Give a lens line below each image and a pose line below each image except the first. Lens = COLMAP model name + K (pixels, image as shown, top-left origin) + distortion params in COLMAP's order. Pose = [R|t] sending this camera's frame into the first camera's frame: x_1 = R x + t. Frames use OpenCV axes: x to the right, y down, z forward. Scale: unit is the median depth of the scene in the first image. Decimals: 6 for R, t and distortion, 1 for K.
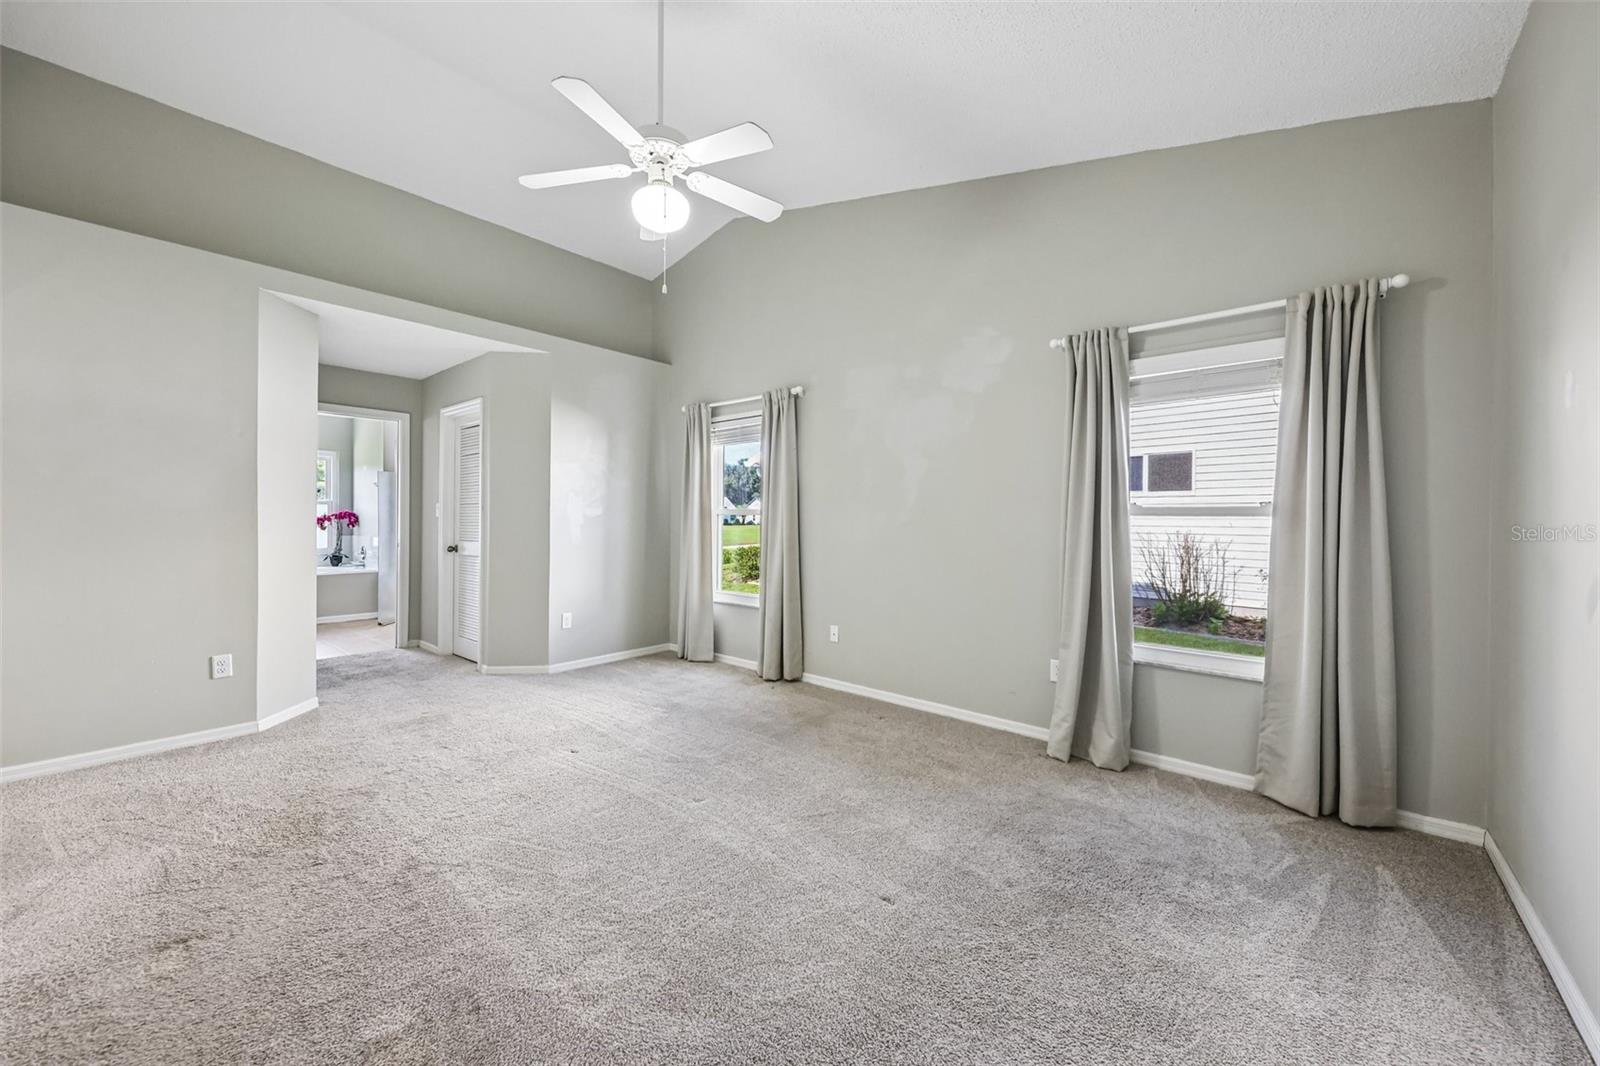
lens RADIAL K [[609.0, 0, 799.7], [0, 609.0, 526.0], [0, 0, 1]] dist [-0.000661, -0.000041]
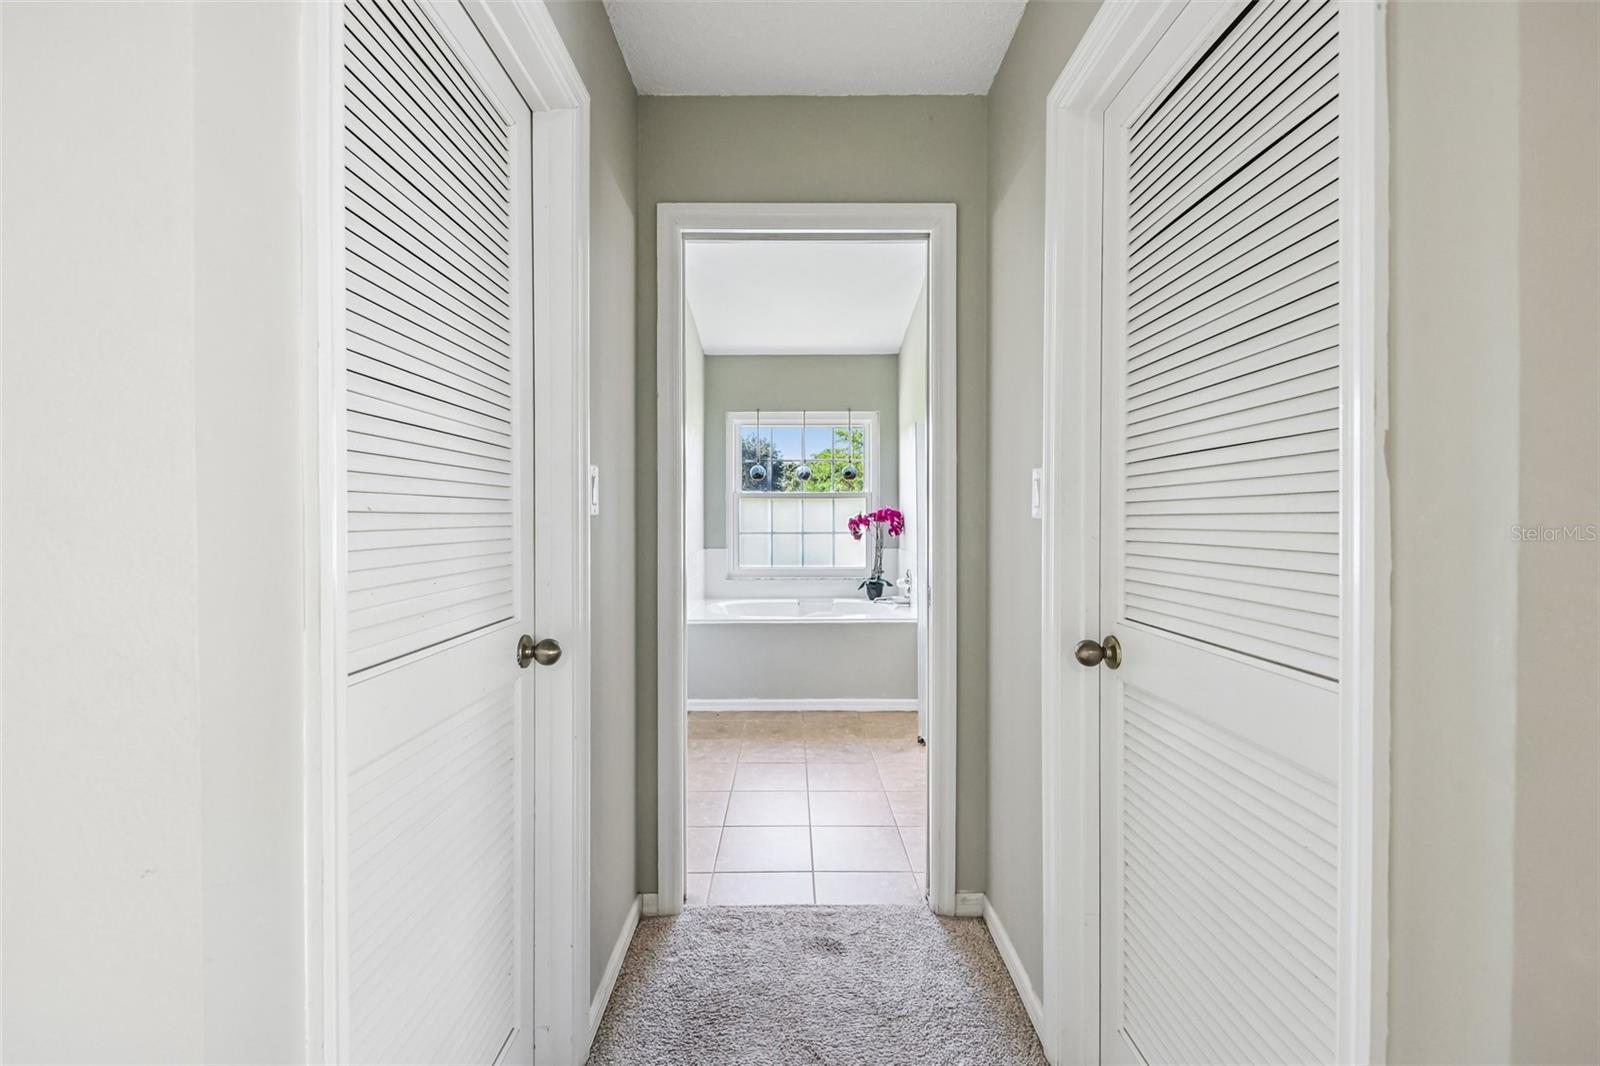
lens RADIAL K [[668.9, 0, 800.5], [0, 668.9, 524.7], [0, 0, 1]] dist [0.001492, -0.000024]
pose [[0.655683, -0.001901, -0.755034, -0.307875], [0.003878, 0.999992, 0.000849, -0.009190], [0.755026, -0.003484, 0.655685, 0.508428]]
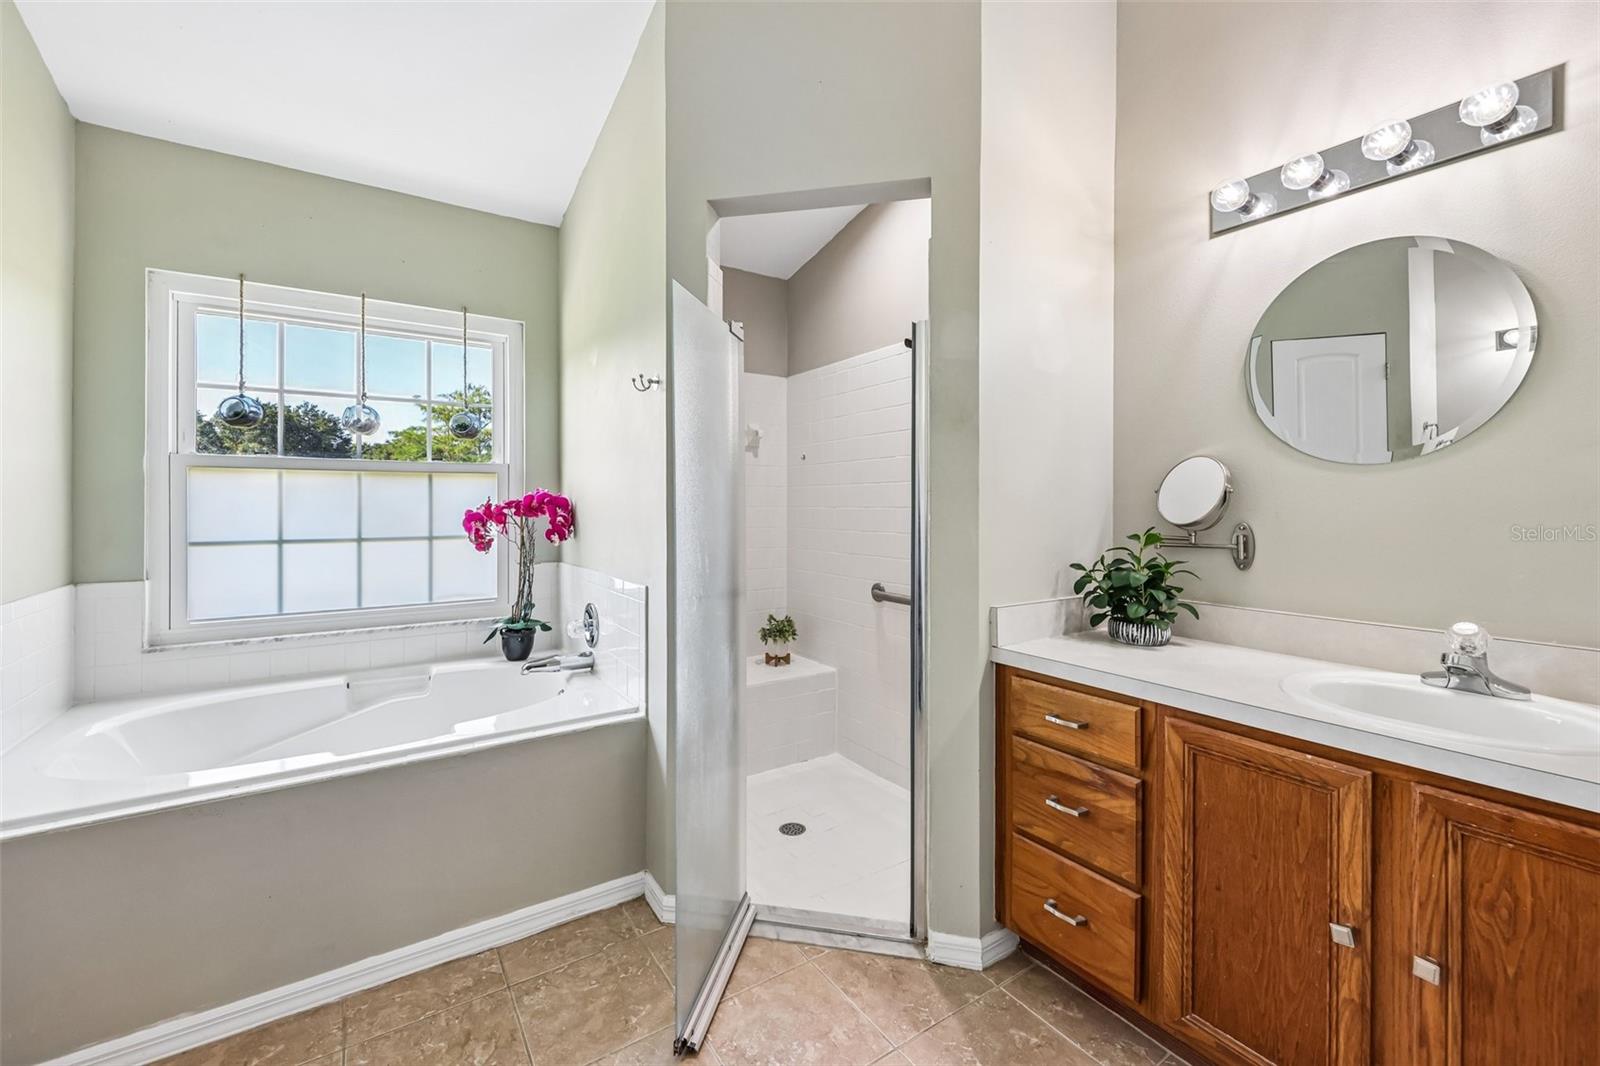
lens RADIAL K [[639.7, 0, 808.4], [0, 639.7, 505.5], [0, 0, 1]] dist [0.000301, -0.000342]
pose [[0.965050, -0.010322, -0.261863, -0.515443], [0.008273, 0.999926, -0.008928, -0.012778], [0.261936, 0.006450, 0.965064, 0.702987]]
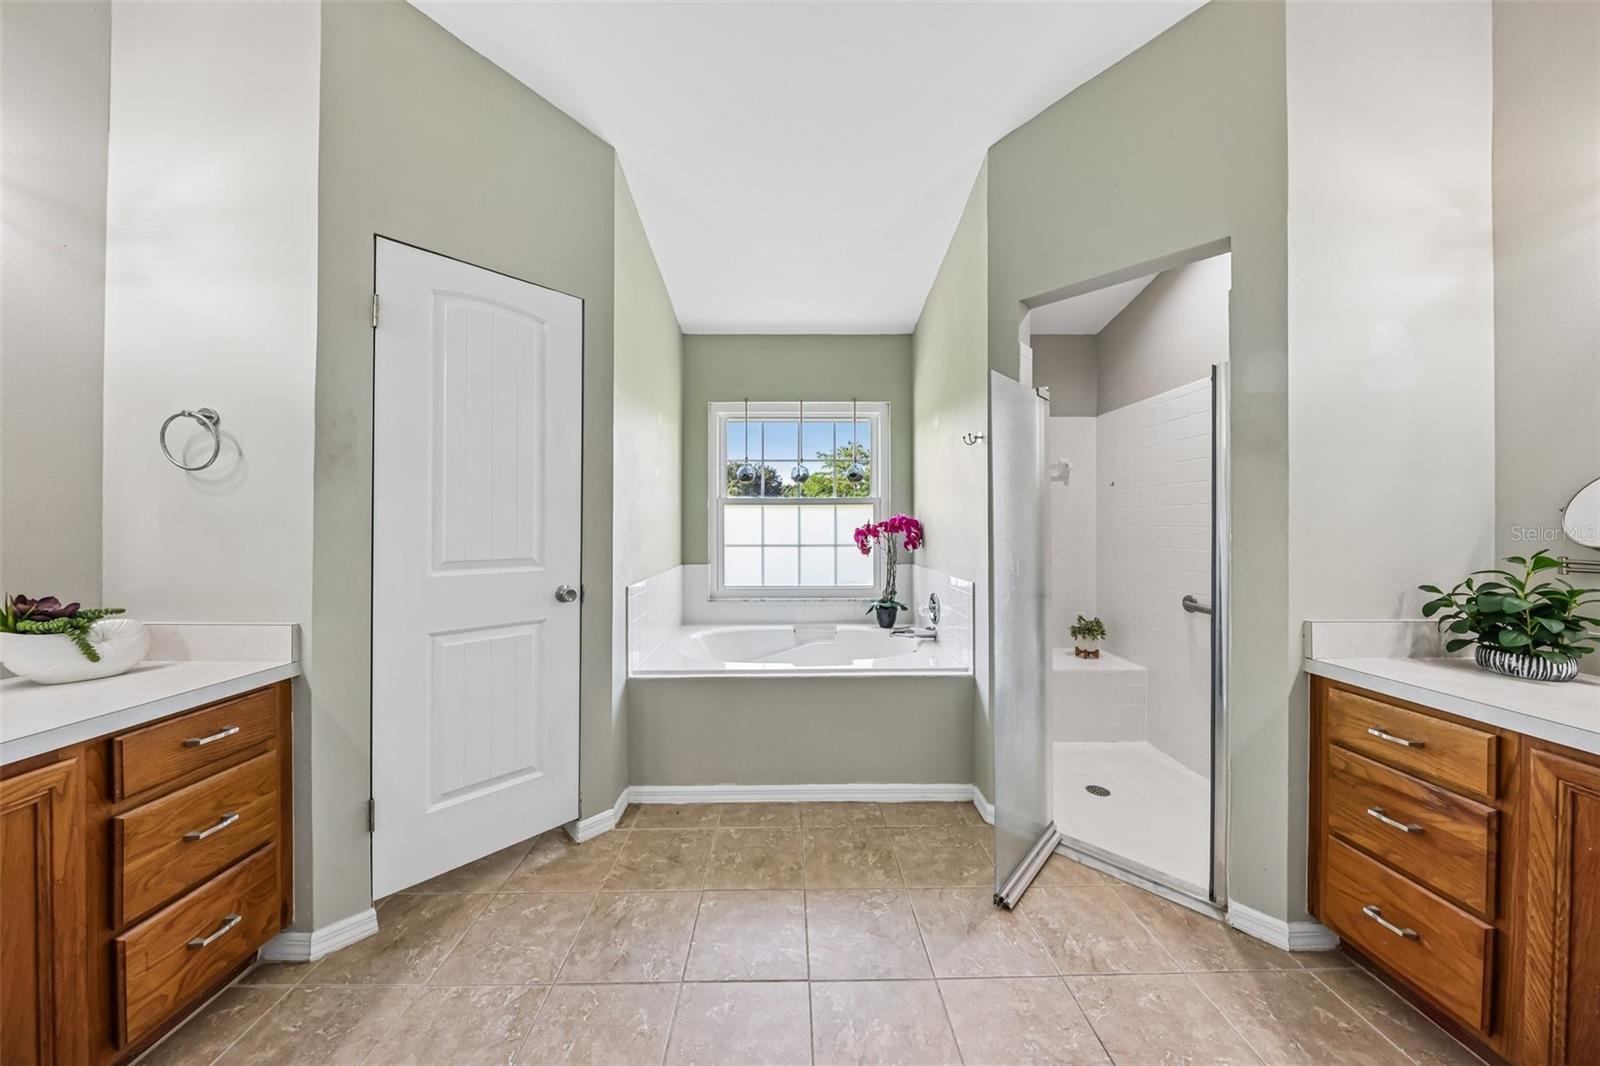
lens RADIAL K [[506.3, 0, 801.4], [0, 506.3, 523.9], [0, 0, 1]] dist [0.011517, -0.004307]
pose [[0.665078, -0.011886, -0.746680, -0.495715], [0.003618, 0.999913, -0.012694, -0.013211], [0.746765, 0.005741, 0.665063, 0.669734]]
